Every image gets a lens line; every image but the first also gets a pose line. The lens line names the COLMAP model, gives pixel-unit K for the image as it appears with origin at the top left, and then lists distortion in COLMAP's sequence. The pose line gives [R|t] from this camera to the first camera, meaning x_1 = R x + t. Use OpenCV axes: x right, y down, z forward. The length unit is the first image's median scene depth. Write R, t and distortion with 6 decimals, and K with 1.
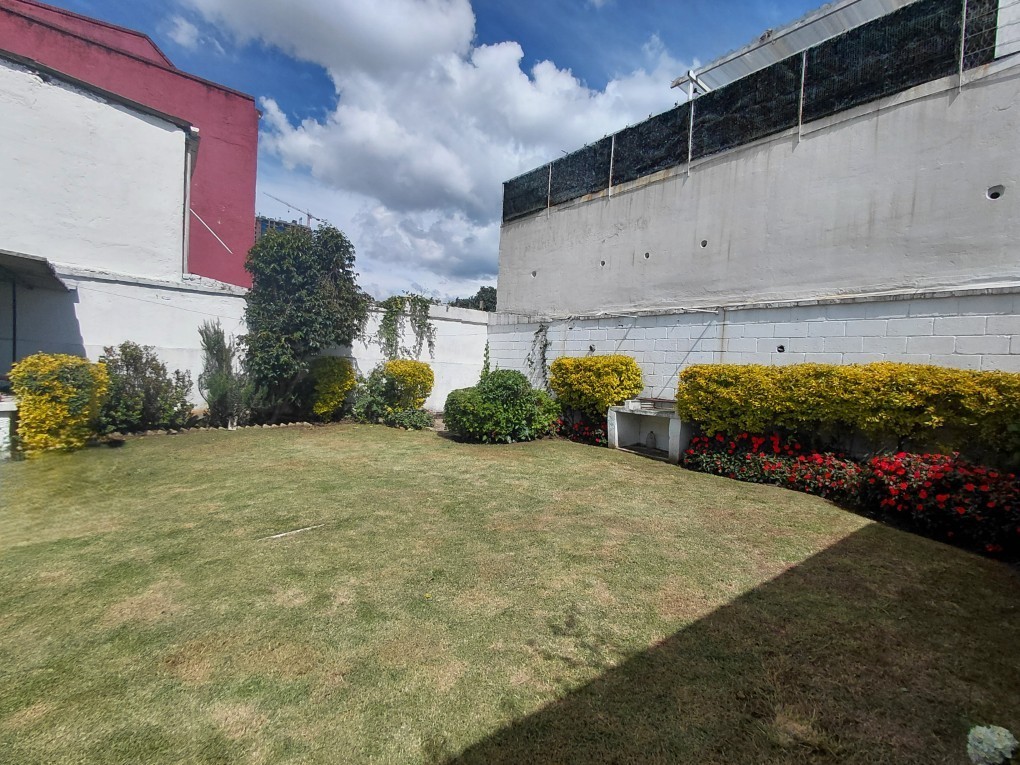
lens RADIAL K [[476.4, 0, 485.4], [0, 476.4, 382.7], [0, 0, 1]] dist [-0.001395, -0.001247]
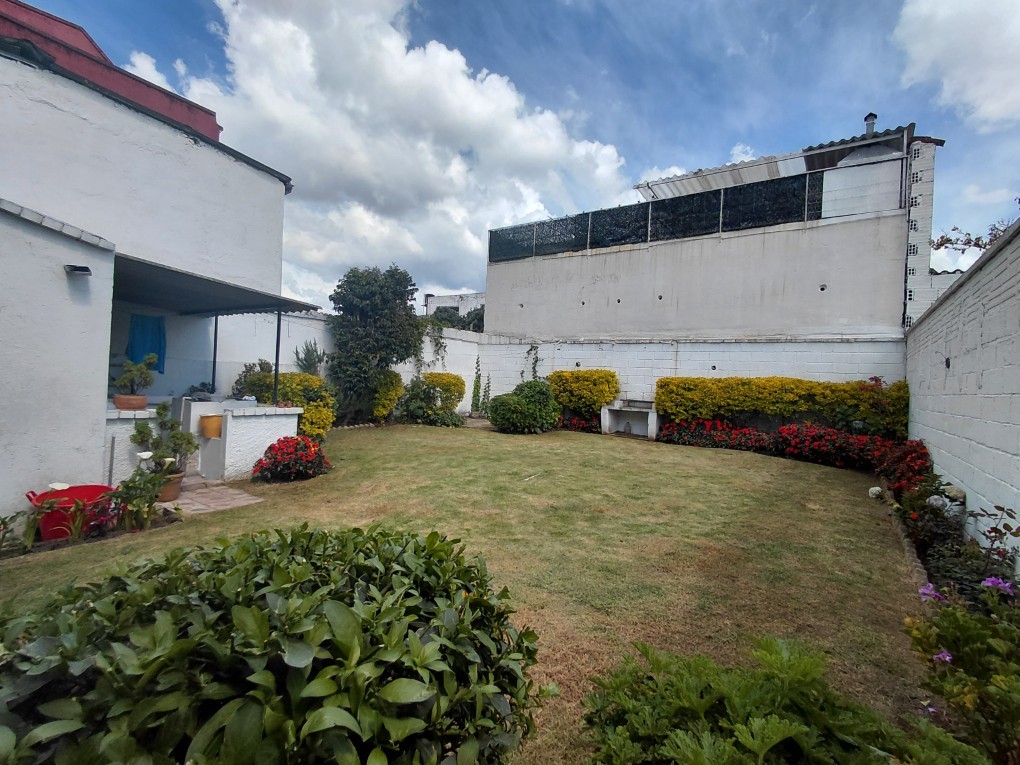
lens RADIAL K [[474.1, 0, 485.8], [0, 474.1, 379.5], [0, 0, 1]] dist [-0.000706, 0.000889]
pose [[0.961329, -0.003445, 0.275380, -0.482136], [0.009075, 0.999775, -0.019174, -0.004968], [-0.275252, 0.020931, 0.961144, -0.289207]]
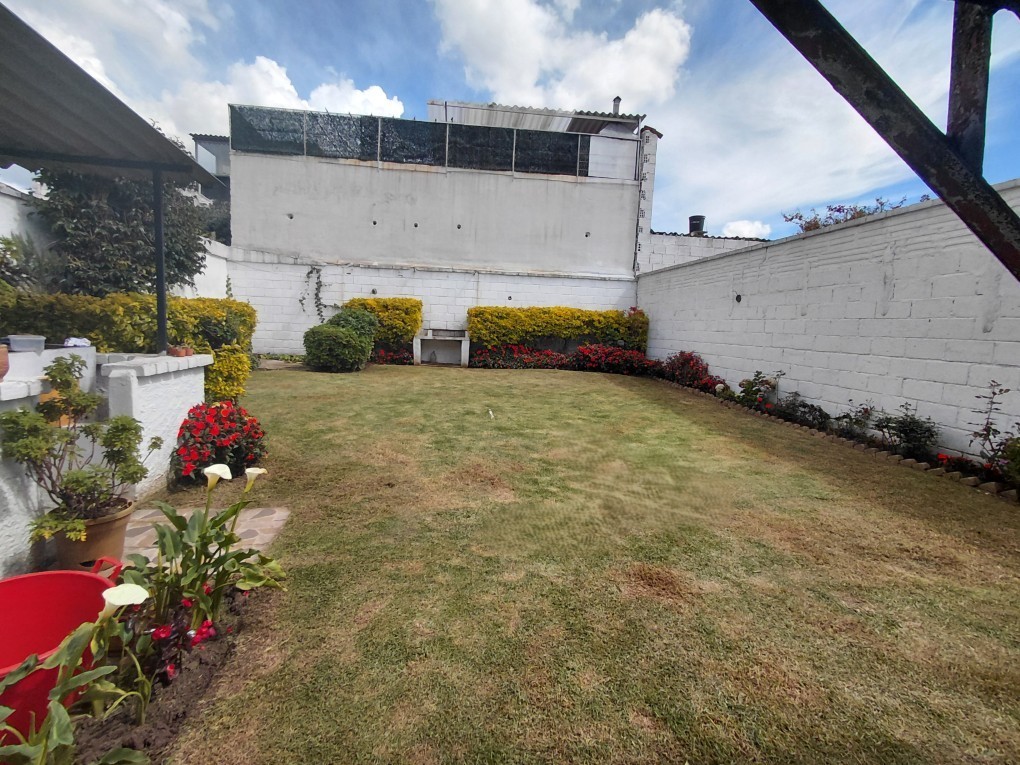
lens RADIAL K [[474.1, 0, 485.8], [0, 474.1, 379.5], [0, 0, 1]] dist [-0.000706, 0.000889]
pose [[0.531549, -0.127359, 0.837398, -0.824402], [0.016335, 0.989989, 0.140197, -0.014341], [-0.846870, -0.060842, 0.528308, 0.080084]]
